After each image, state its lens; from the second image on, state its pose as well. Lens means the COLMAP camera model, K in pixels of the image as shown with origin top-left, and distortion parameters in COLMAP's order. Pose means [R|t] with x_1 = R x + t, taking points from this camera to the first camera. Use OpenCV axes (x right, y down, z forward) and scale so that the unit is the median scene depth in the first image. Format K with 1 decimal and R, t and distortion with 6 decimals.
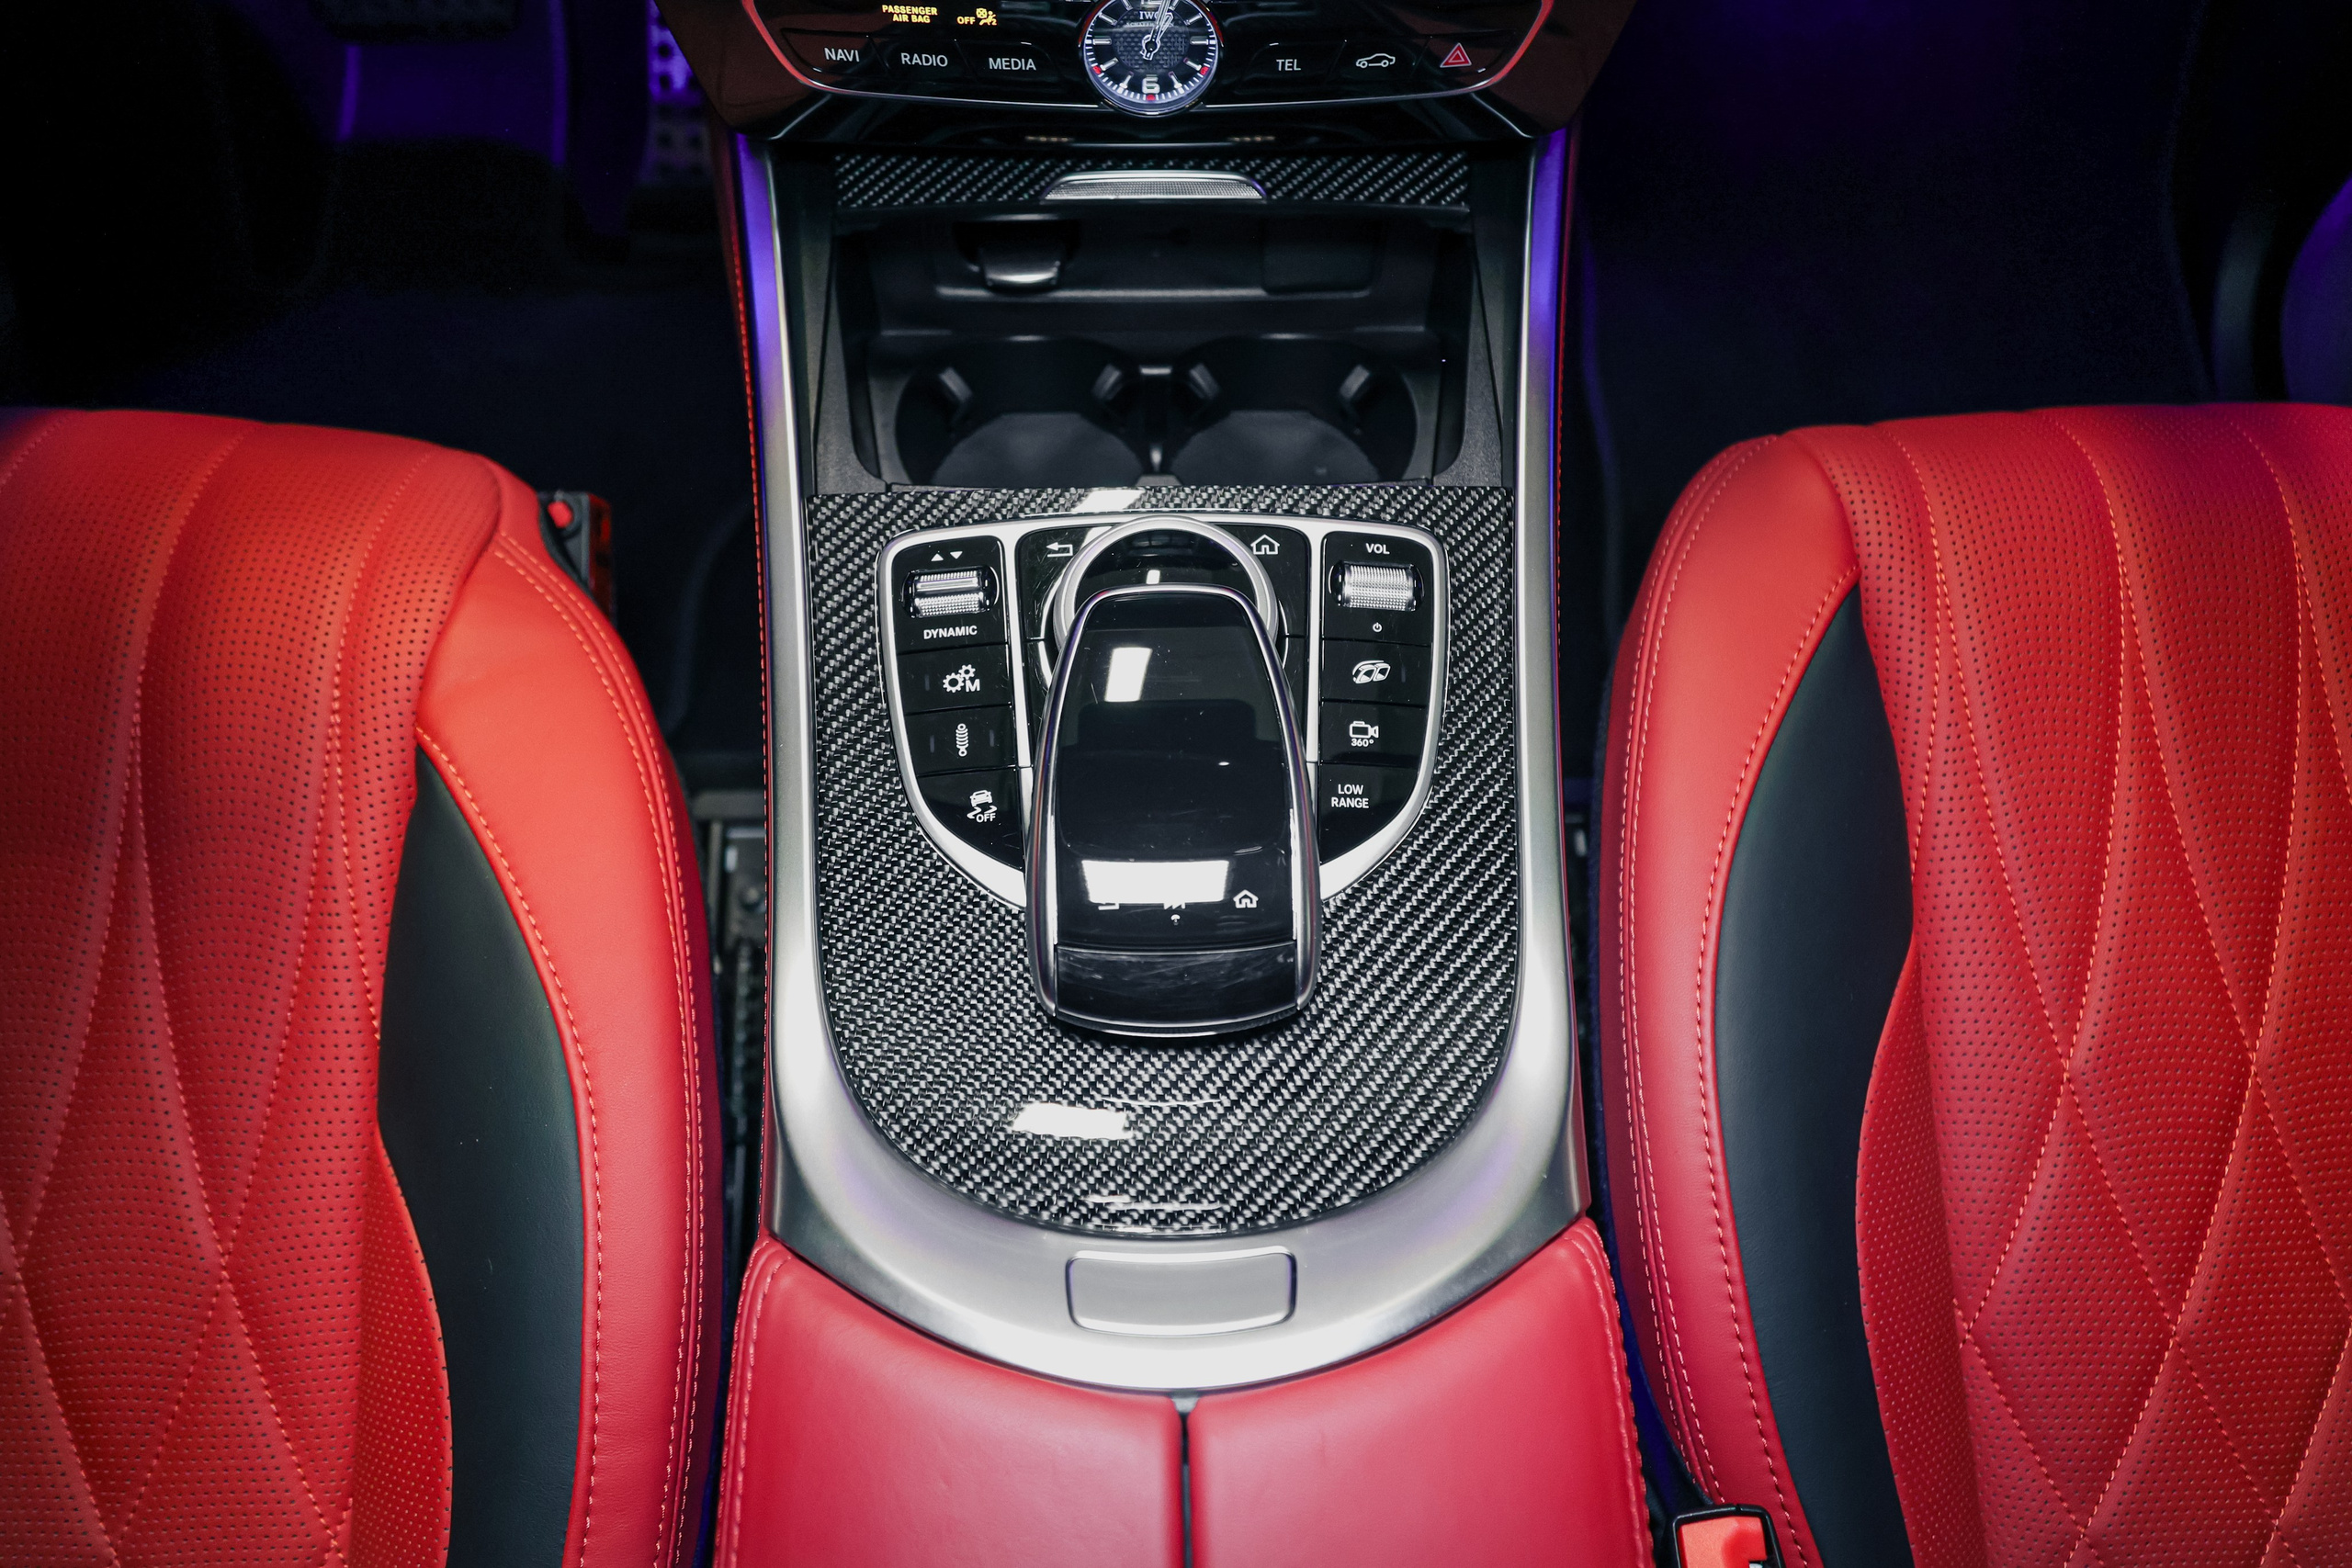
lens RADIAL K [[1519.8, 0, 1192.7], [0, 1519.8, 772.3], [0, 0, 1]] dist [-0.017225, 0.013605]
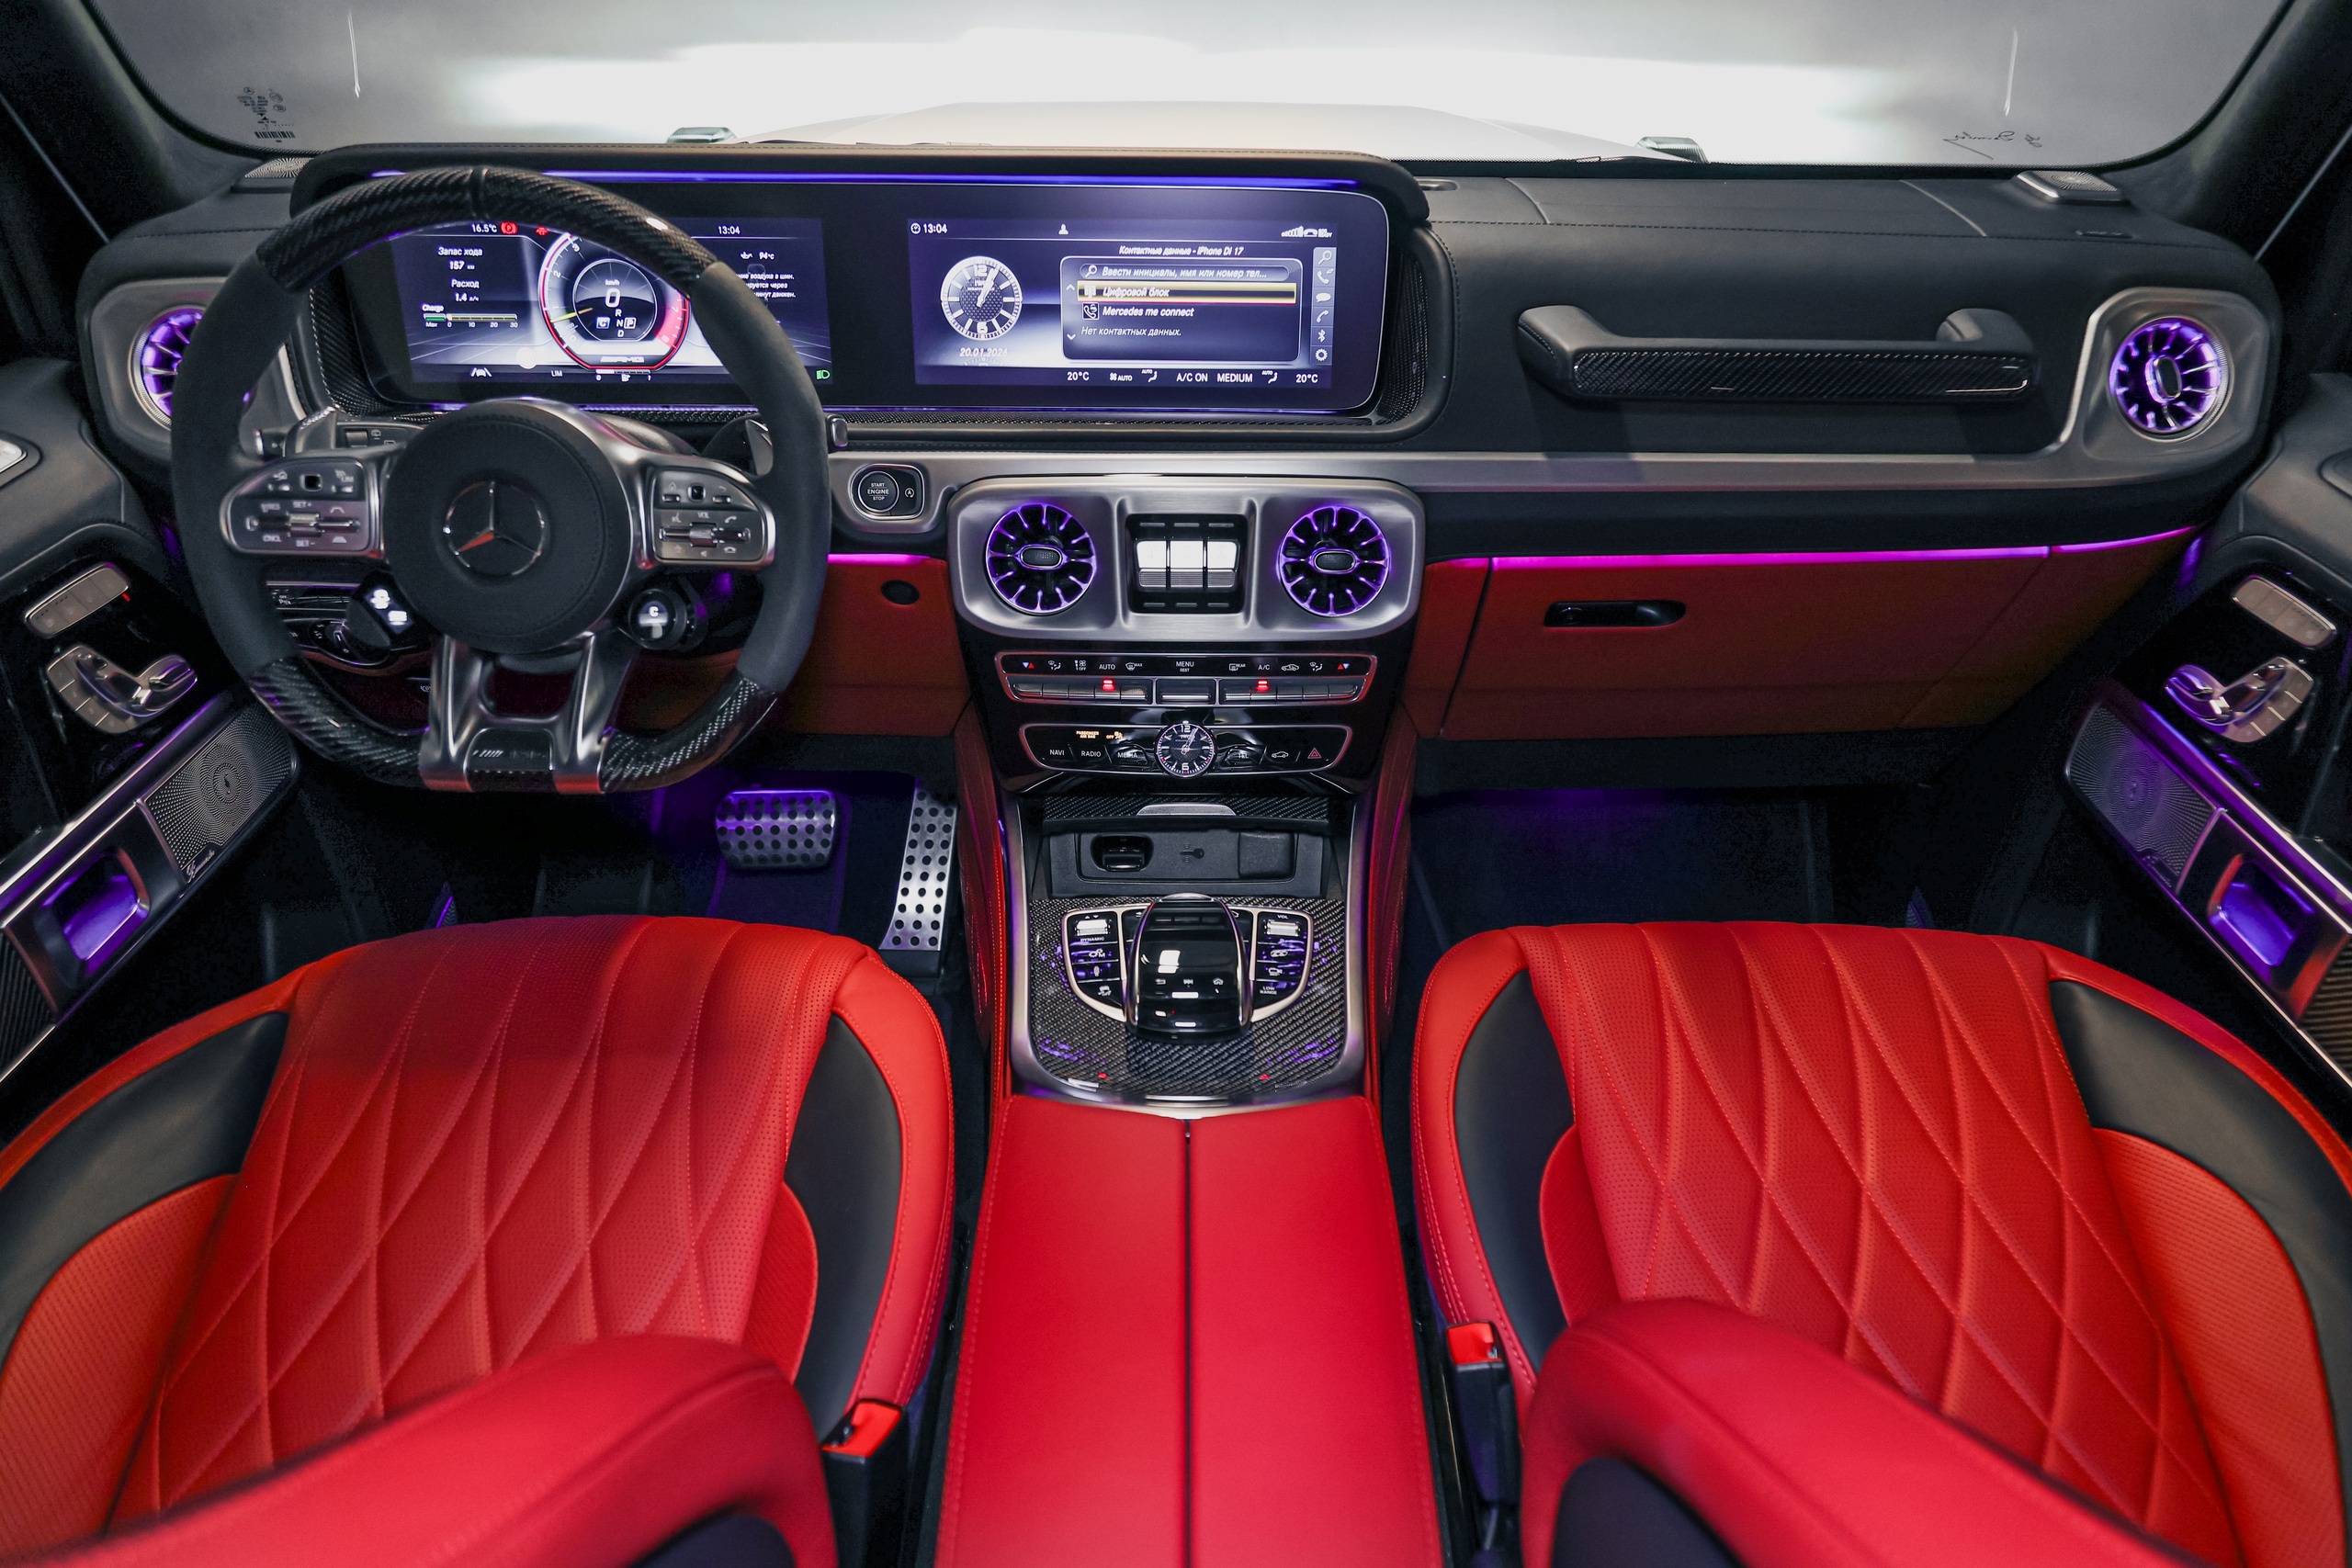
lens RADIAL K [[1519.8, 0, 1202.3], [0, 1519.8, 772.9], [0, 0, 1]] dist [-0.017225, 0.013605]
pose [[0.999736, -0.006701, -0.021975, 0.051206], [-0.008335, 0.785559, -0.618730, 1.032322], [0.021409, 0.618750, 0.785296, -0.861971]]
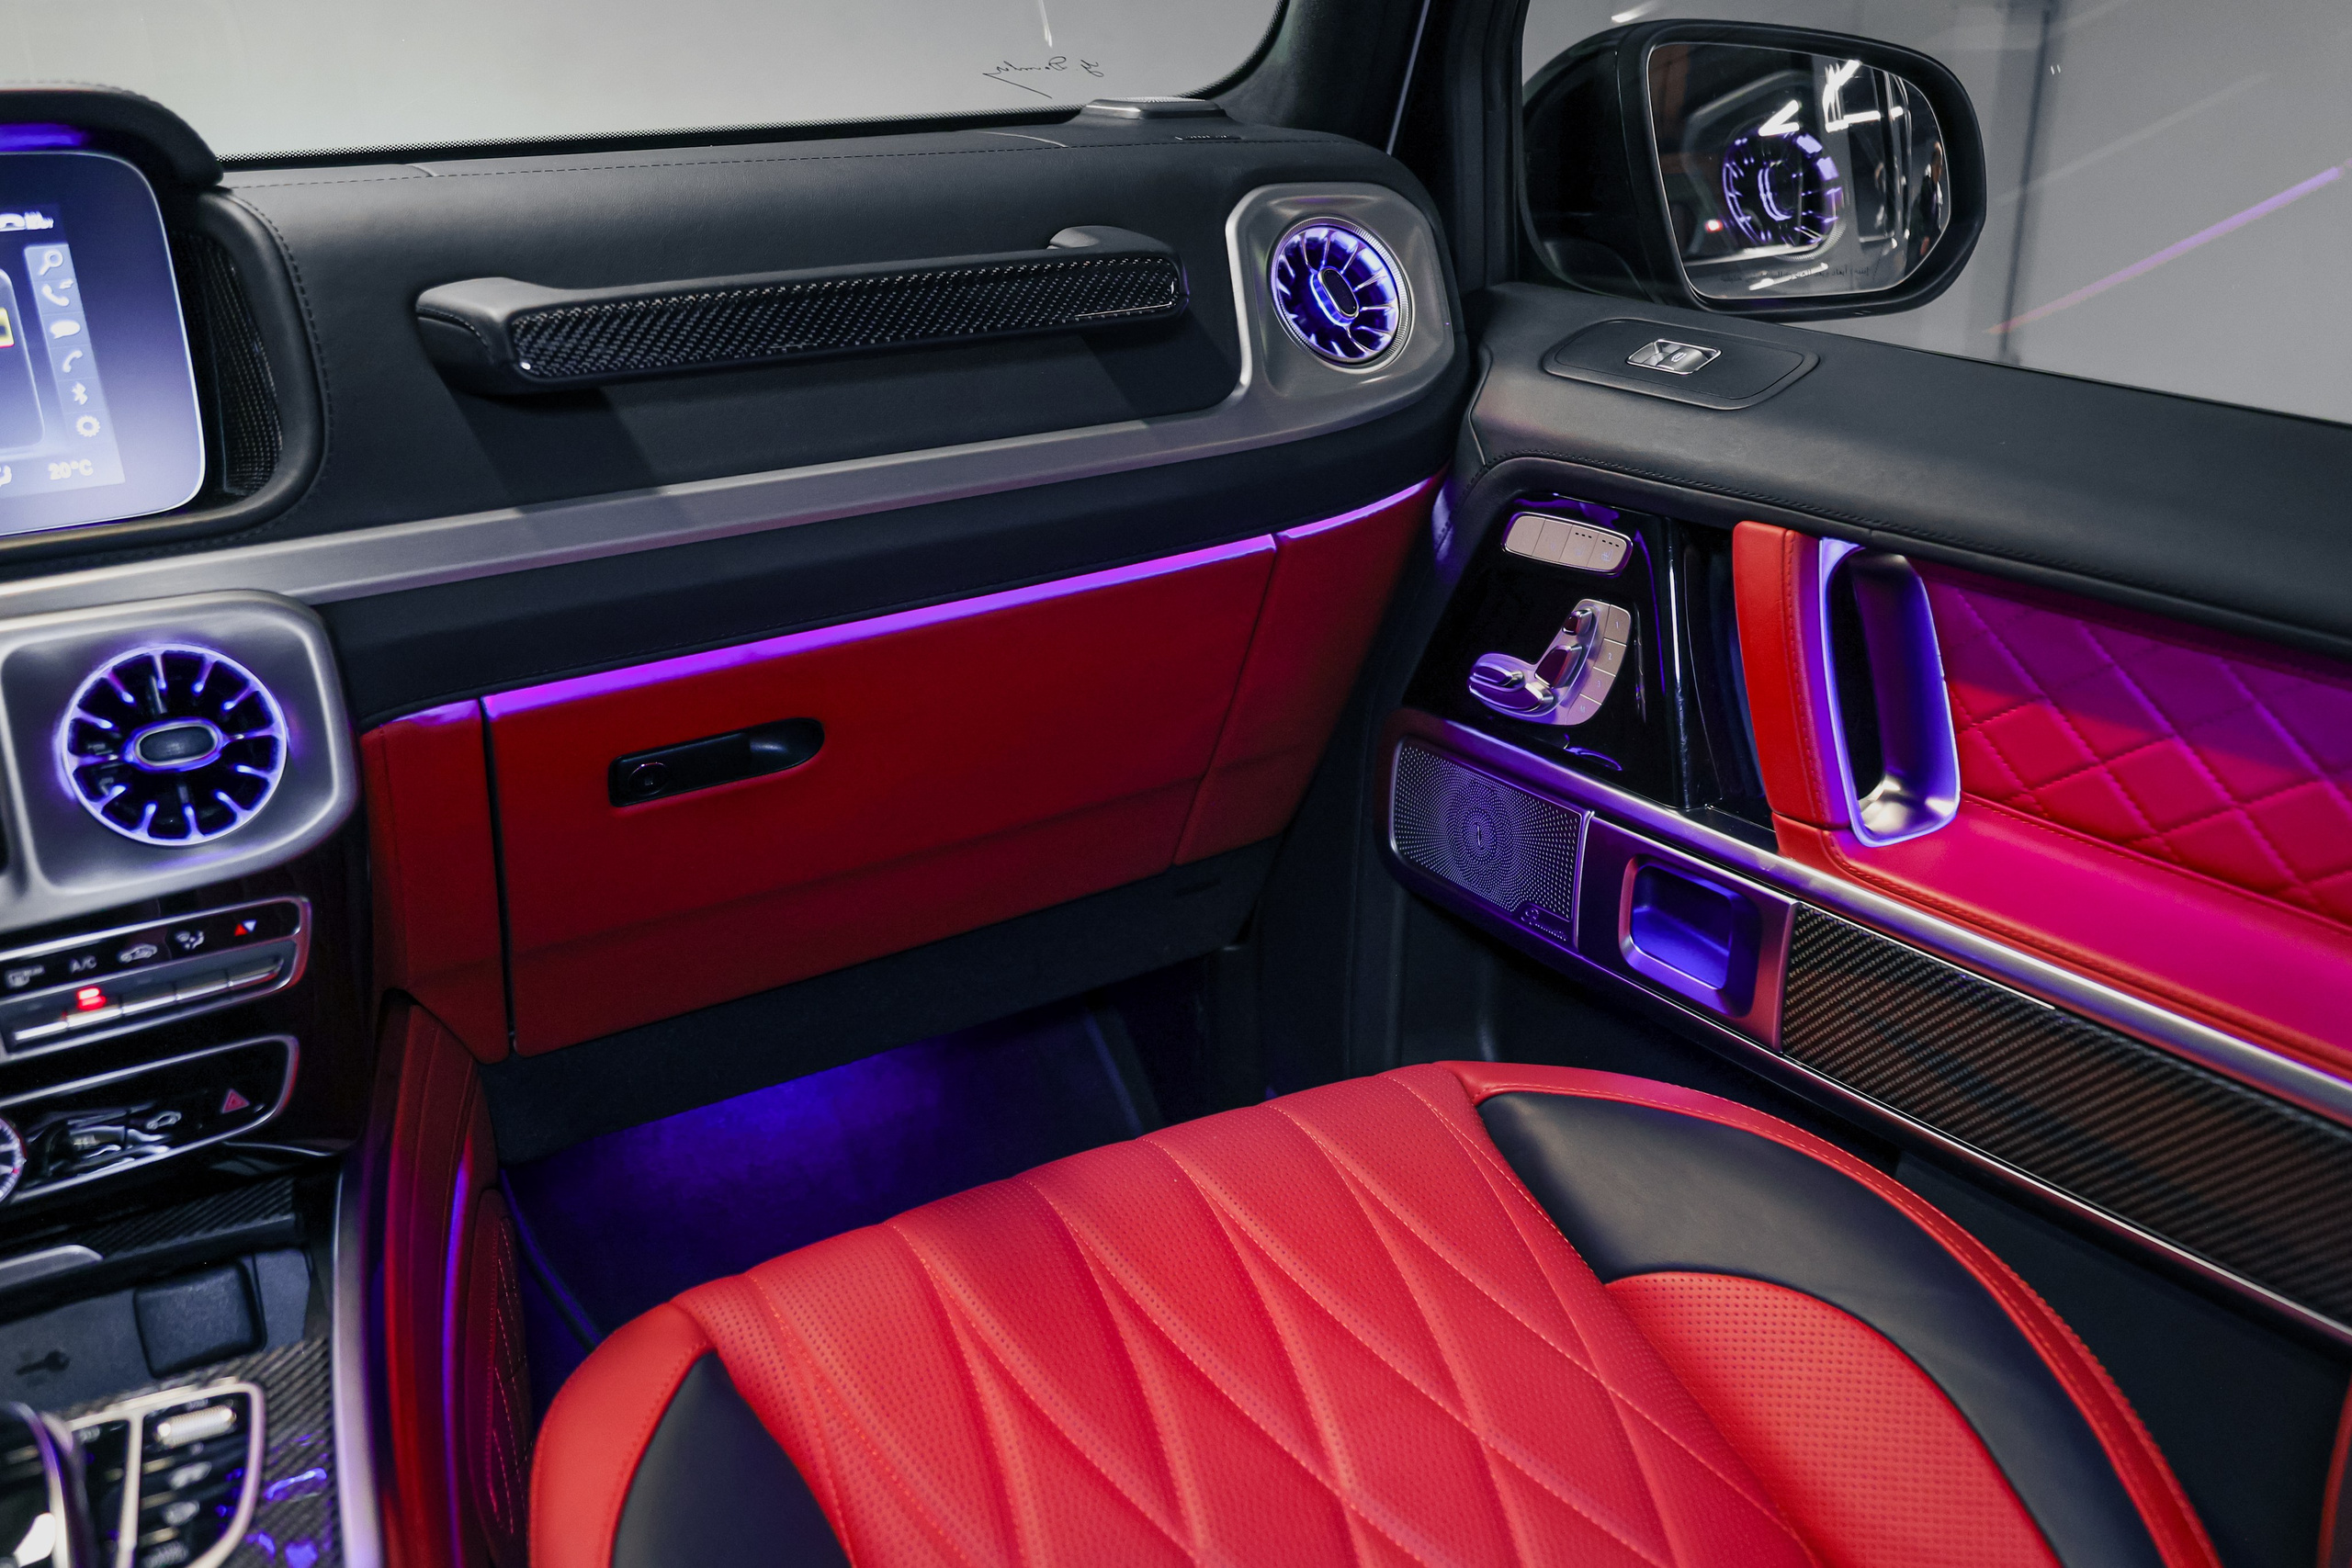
lens RADIAL K [[1923.8, 0, 1180.5], [0, 1923.8, 796.6], [0, 0, 1]] dist [-0.034707, 0.025441]
pose [[0.877623, -0.228141, 0.421580, 0.256677], [0.469897, 0.583266, -0.662569, 0.830992], [-0.094734, 0.779585, 0.619090, -0.281143]]
